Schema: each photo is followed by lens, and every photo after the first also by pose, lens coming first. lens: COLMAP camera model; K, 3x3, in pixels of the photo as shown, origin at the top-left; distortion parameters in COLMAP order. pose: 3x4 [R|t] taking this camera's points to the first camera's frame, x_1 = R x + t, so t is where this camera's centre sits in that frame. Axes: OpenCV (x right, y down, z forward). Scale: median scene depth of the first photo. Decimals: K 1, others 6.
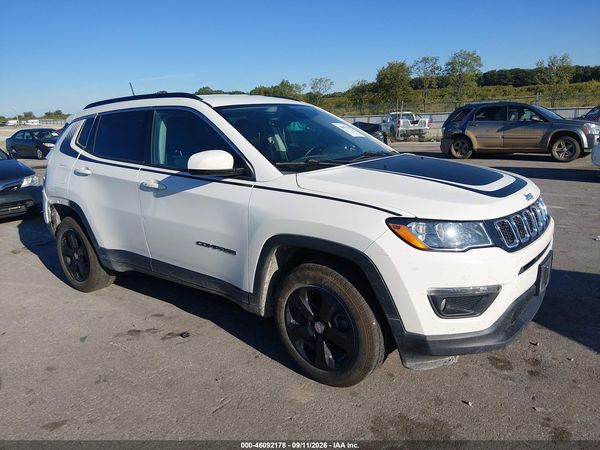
lens RADIAL K [[449.8, 0, 299.6], [0, 449.8, 227.6], [0, 0, 1]] dist [0.110351, -0.183670]
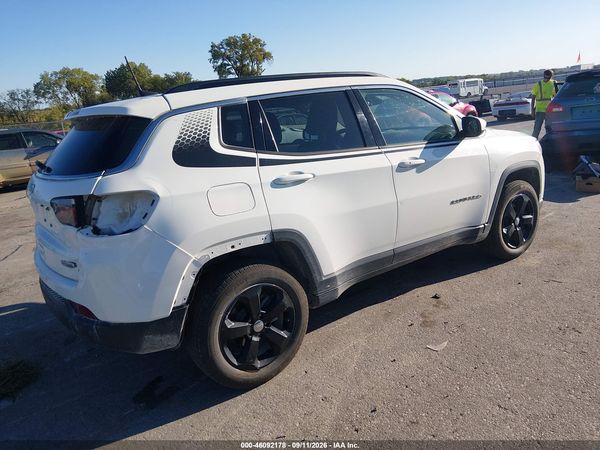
lens RADIAL K [[449.8, 0, 299.6], [0, 449.8, 227.6], [0, 0, 1]] dist [0.110351, -0.183670]
pose [[0.272223, -0.229269, 0.934522, -1.242077], [0.305031, 0.941671, 0.142168, -0.162980], [-0.912607, 0.246356, 0.326279, 0.880275]]
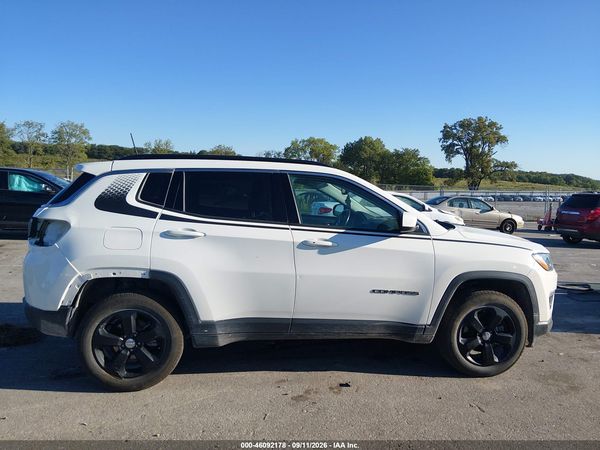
lens RADIAL K [[449.8, 0, 299.6], [0, 449.8, 227.6], [0, 0, 1]] dist [0.110351, -0.183670]
pose [[0.683093, 0.000953, 0.730330, -1.050935], [0.111067, 0.988232, -0.105173, -0.022715], [-0.721836, 0.152959, 0.674949, 0.300536]]
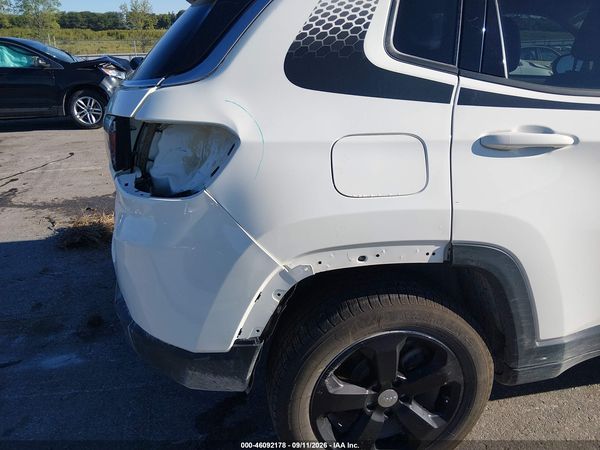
lens RADIAL K [[449.8, 0, 299.6], [0, 449.8, 227.6], [0, 0, 1]] dist [0.110351, -0.183670]
pose [[0.671477, -0.241635, 0.700522, -0.909478], [0.164798, 0.970362, 0.176747, -0.162593], [-0.722468, -0.003237, 0.691397, 0.995991]]
